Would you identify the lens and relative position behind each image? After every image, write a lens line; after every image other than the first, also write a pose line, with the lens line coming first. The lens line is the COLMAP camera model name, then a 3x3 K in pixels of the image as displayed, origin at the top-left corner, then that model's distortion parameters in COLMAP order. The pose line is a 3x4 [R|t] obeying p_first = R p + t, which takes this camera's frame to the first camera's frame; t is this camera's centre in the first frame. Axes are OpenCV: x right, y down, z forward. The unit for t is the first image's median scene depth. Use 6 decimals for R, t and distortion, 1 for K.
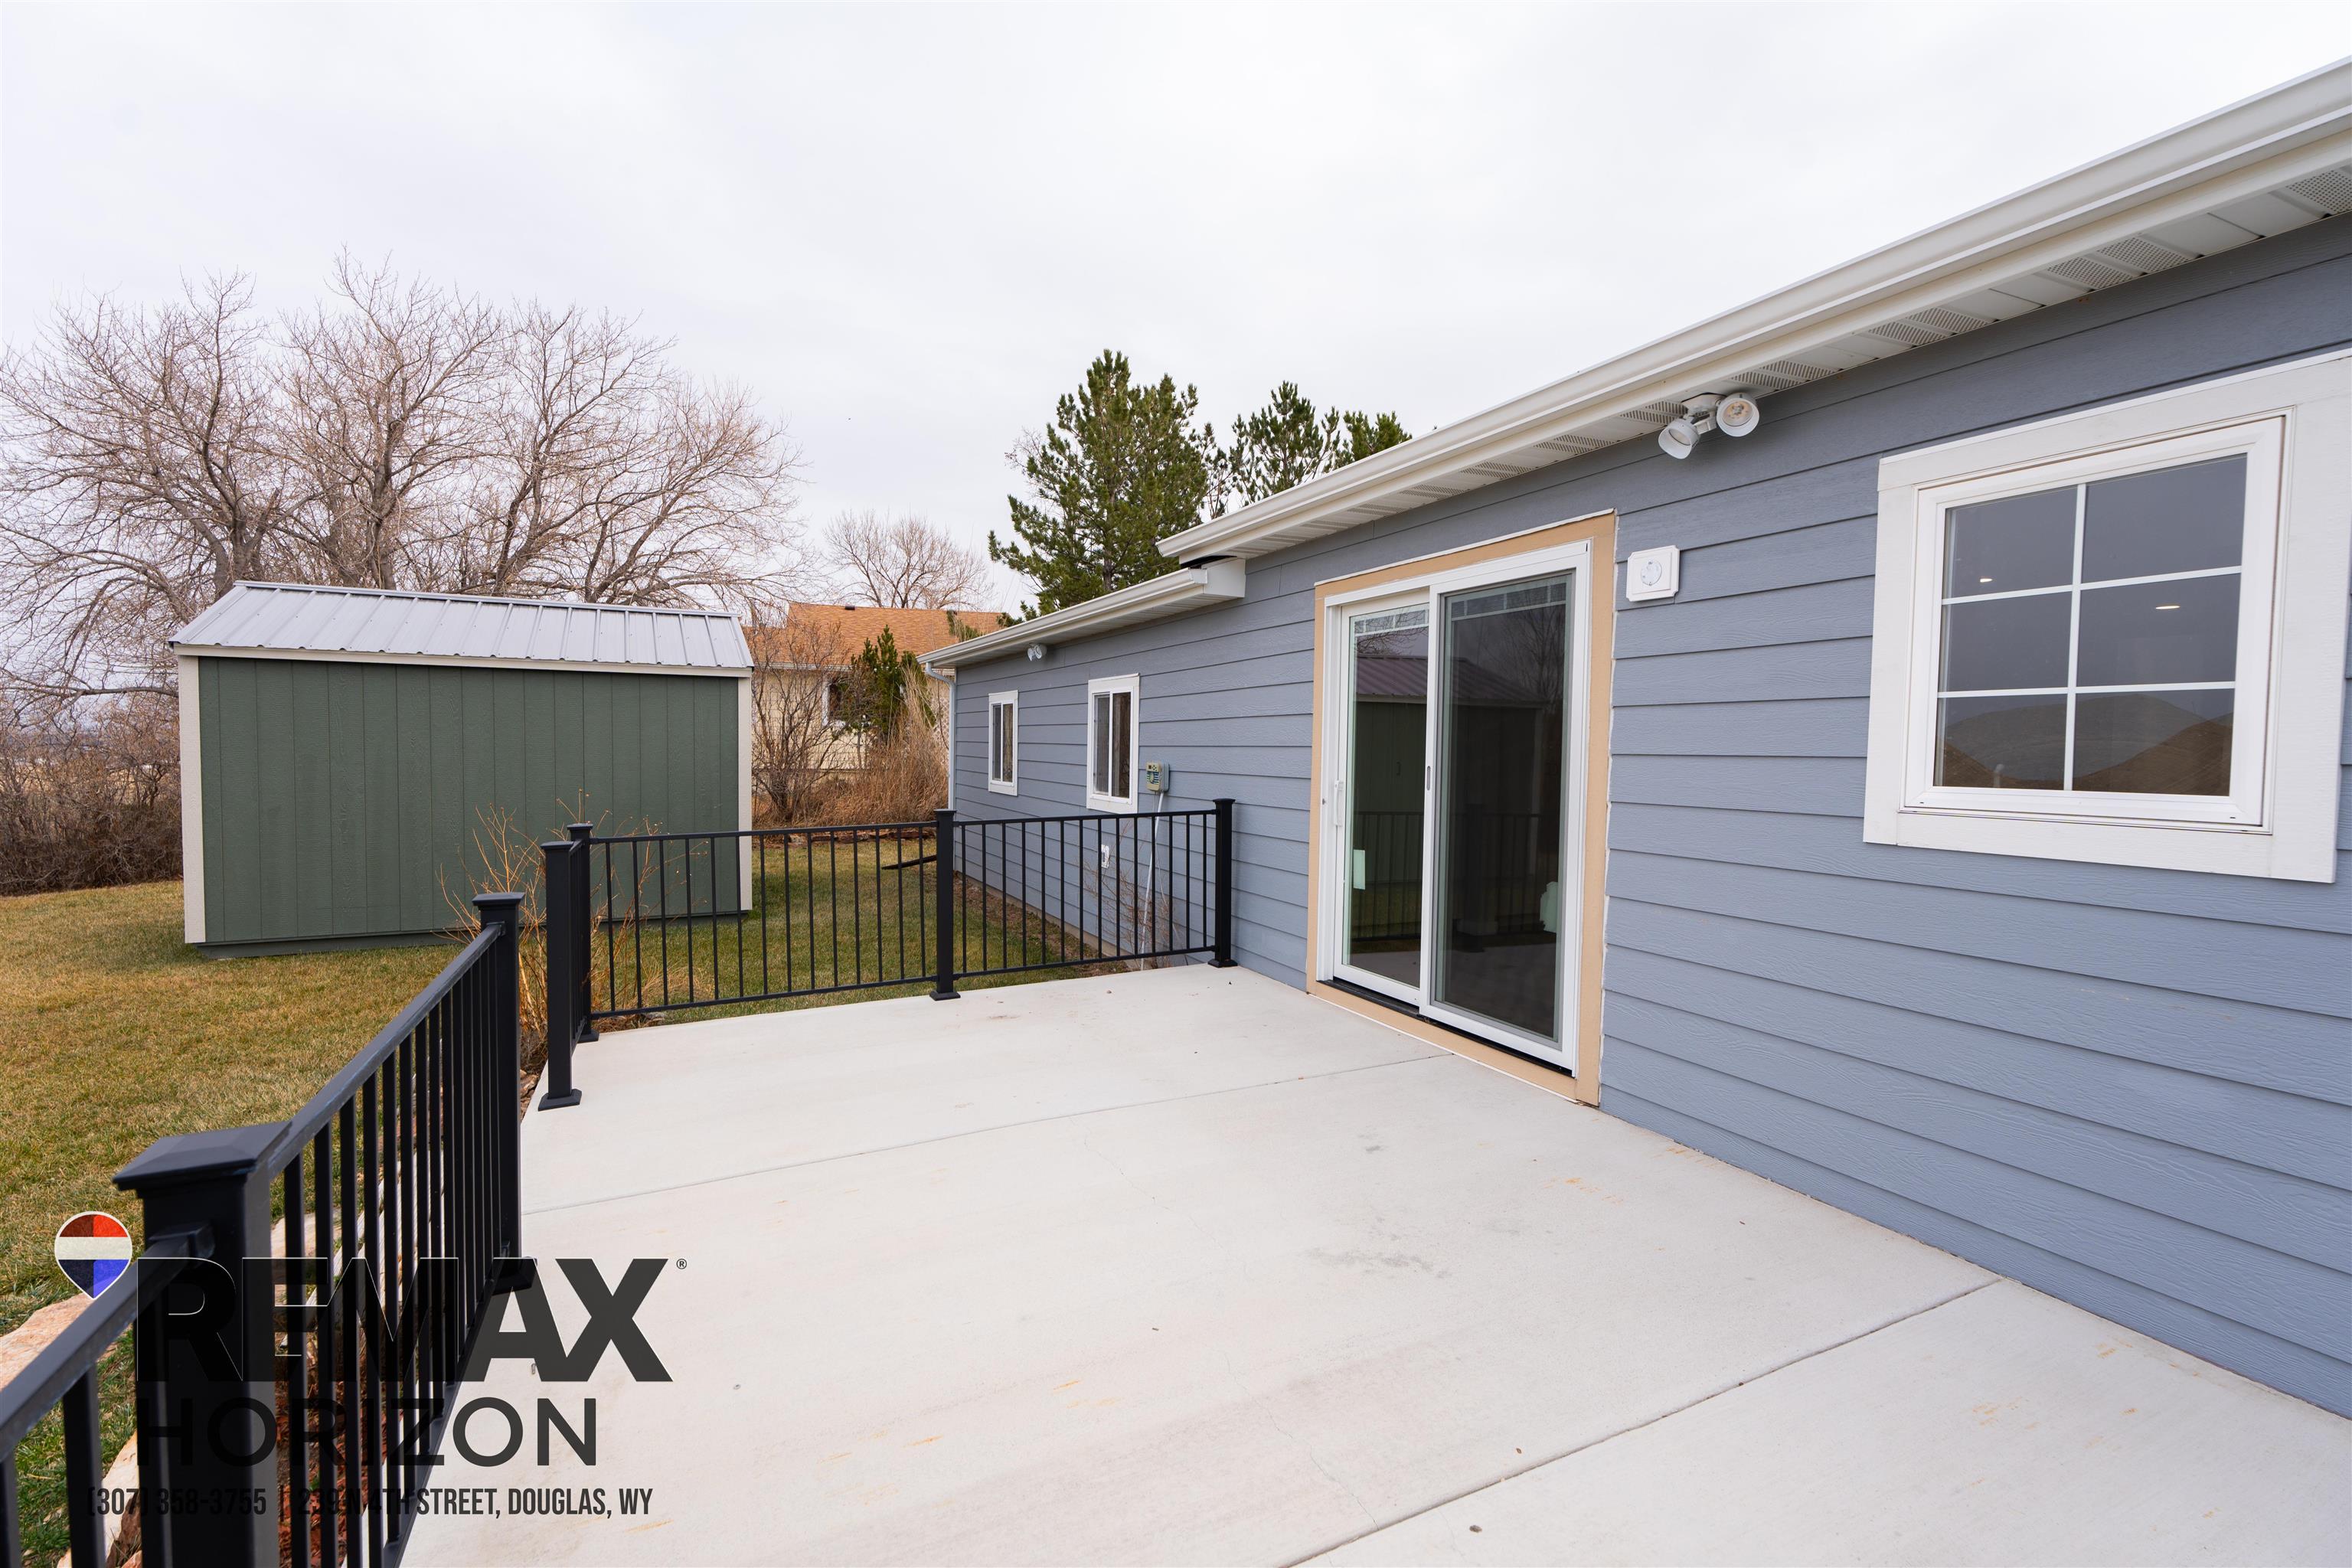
lens RADIAL K [[1013.8, 0, 1182.8], [0, 1013.8, 774.2], [0, 0, 1]] dist [-0.000081, -0.000085]
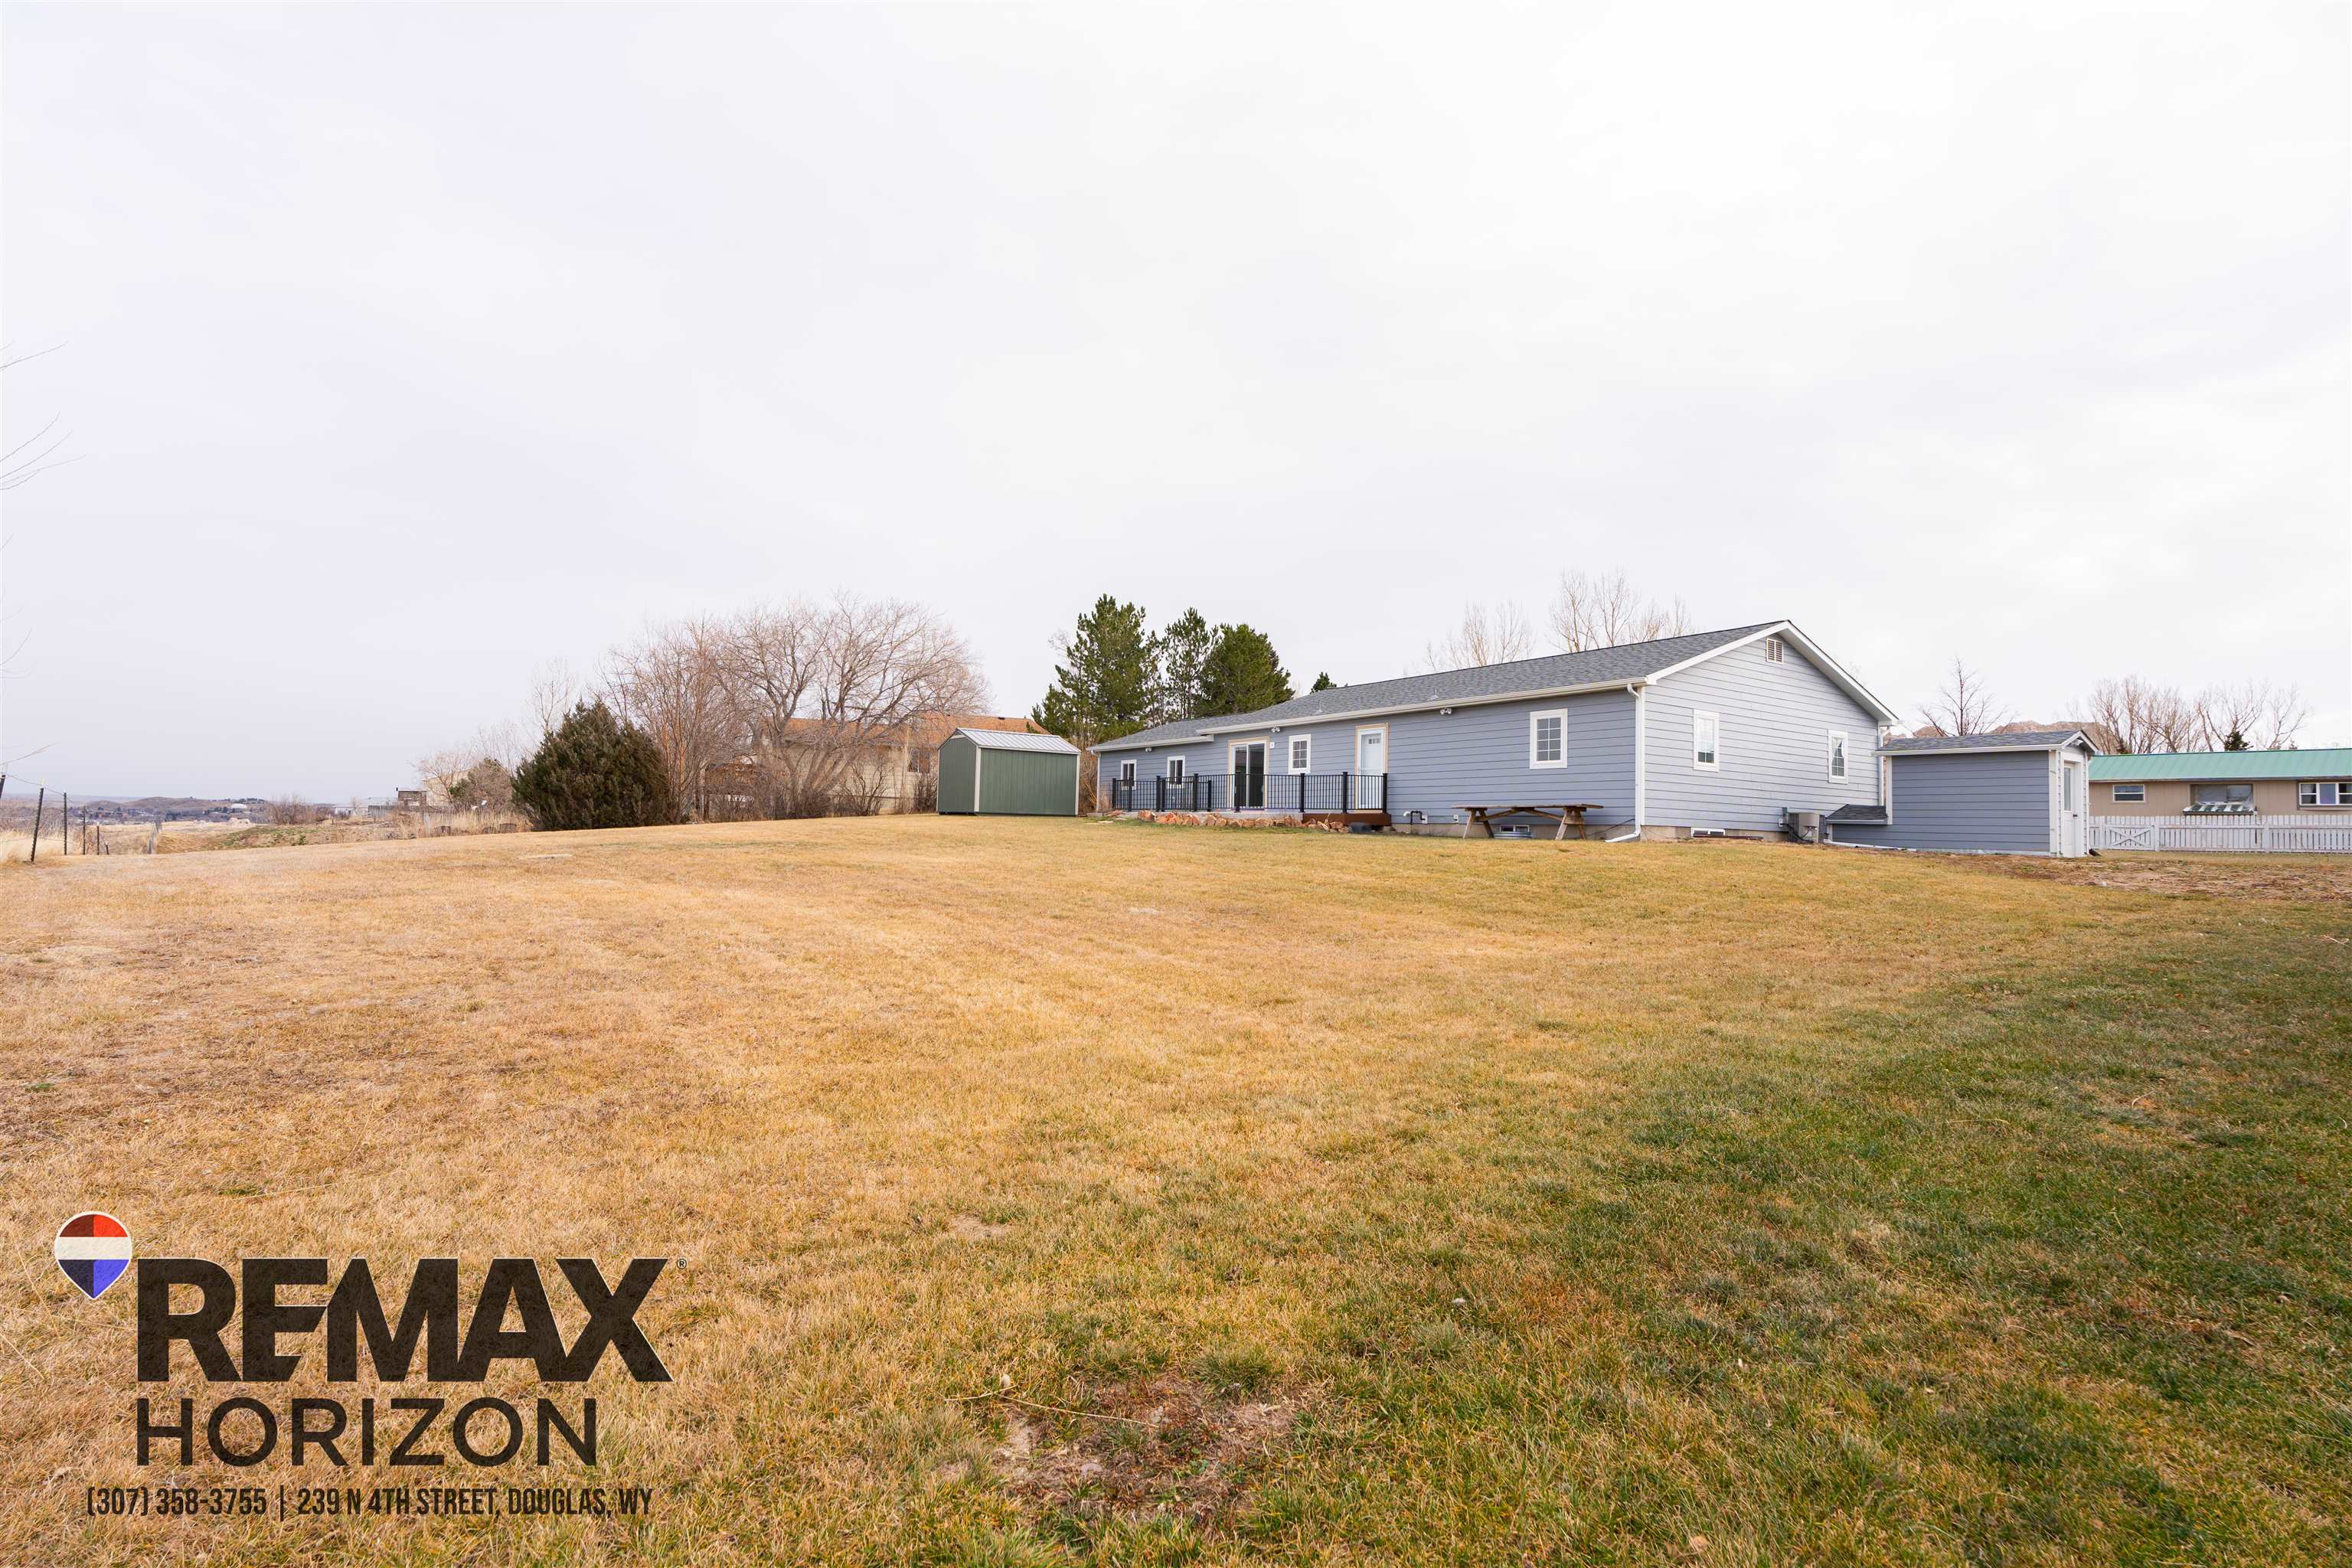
lens RADIAL K [[1051.6, 0, 1174.3], [0, 1051.6, 786.1], [0, 0, 1]] dist [-0.000266, -0.000145]
pose [[0.991208, 0.014145, 0.131553, -0.629112], [-0.005085, 0.997607, -0.068956, 0.317913], [-0.132213, 0.067681, 0.988908, -3.195760]]
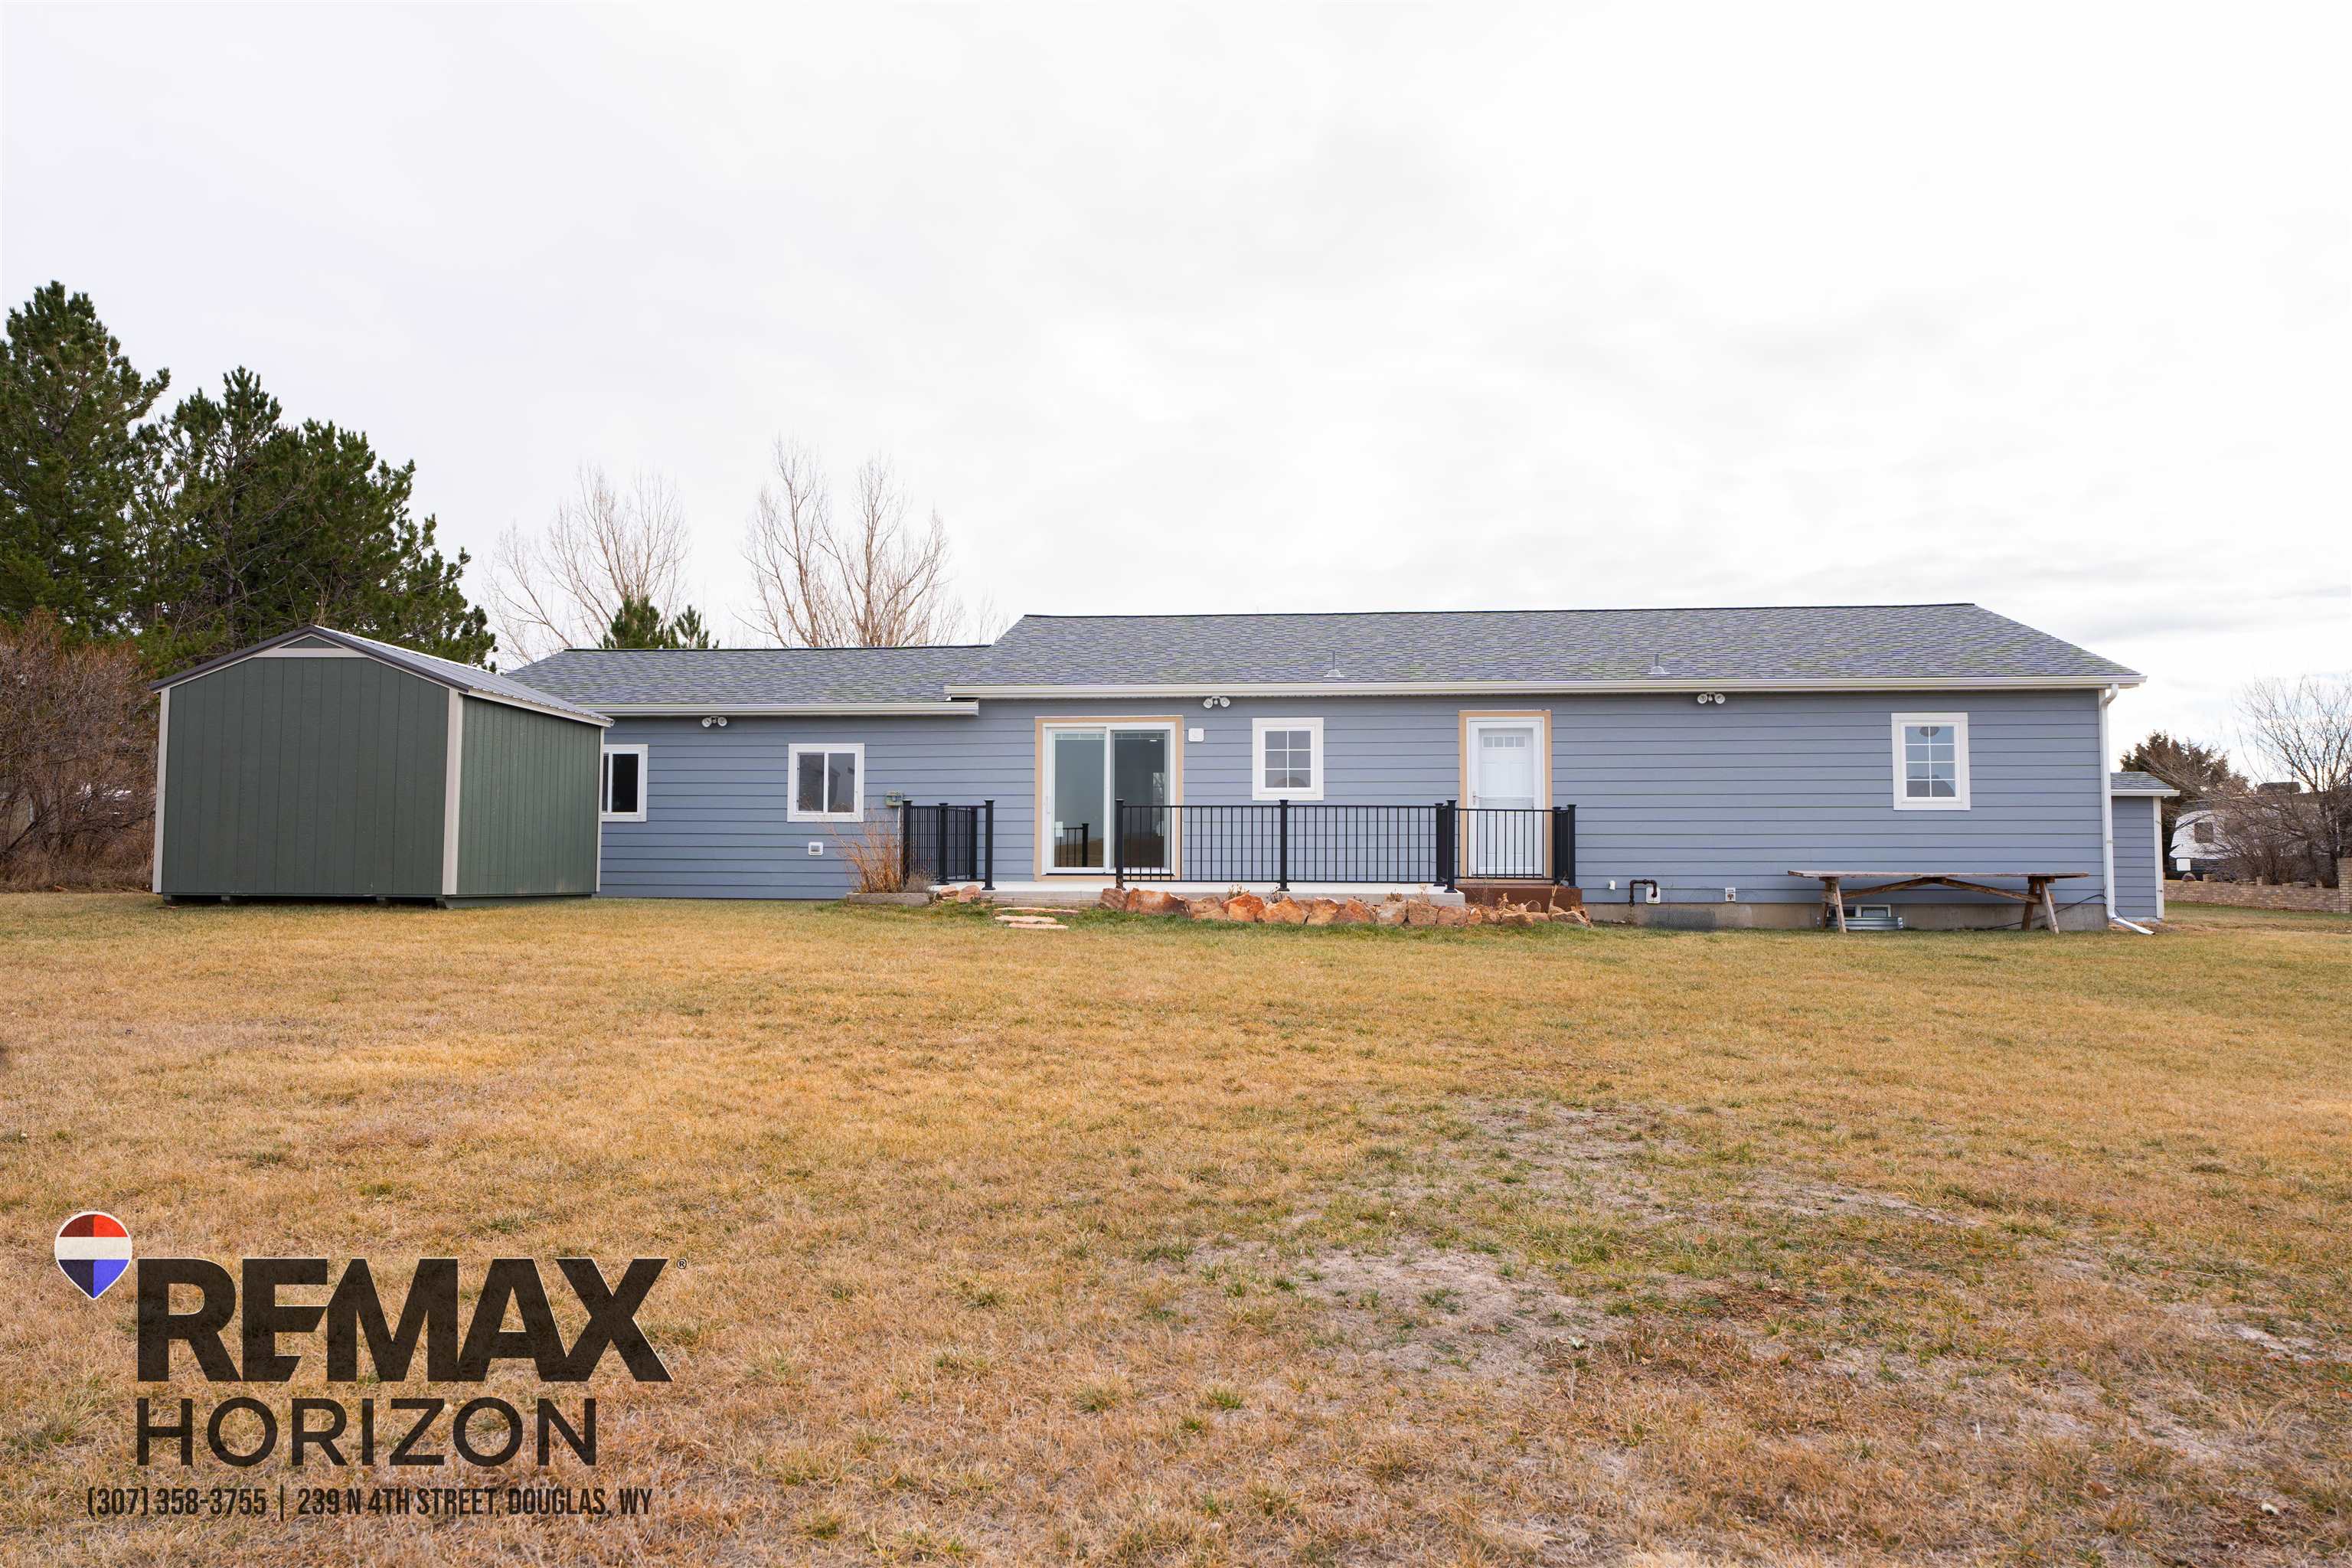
lens RADIAL K [[1548.9, 0, 1176.0], [0, 1548.9, 784.0], [0, 0, 1]] dist [-0.001799, 0.000066]
pose [[0.492322, 0.042445, 0.869378, -2.009488], [0.031753, 0.997270, -0.066670, 0.161037], [-0.869834, 0.060428, 0.489630, -0.766801]]
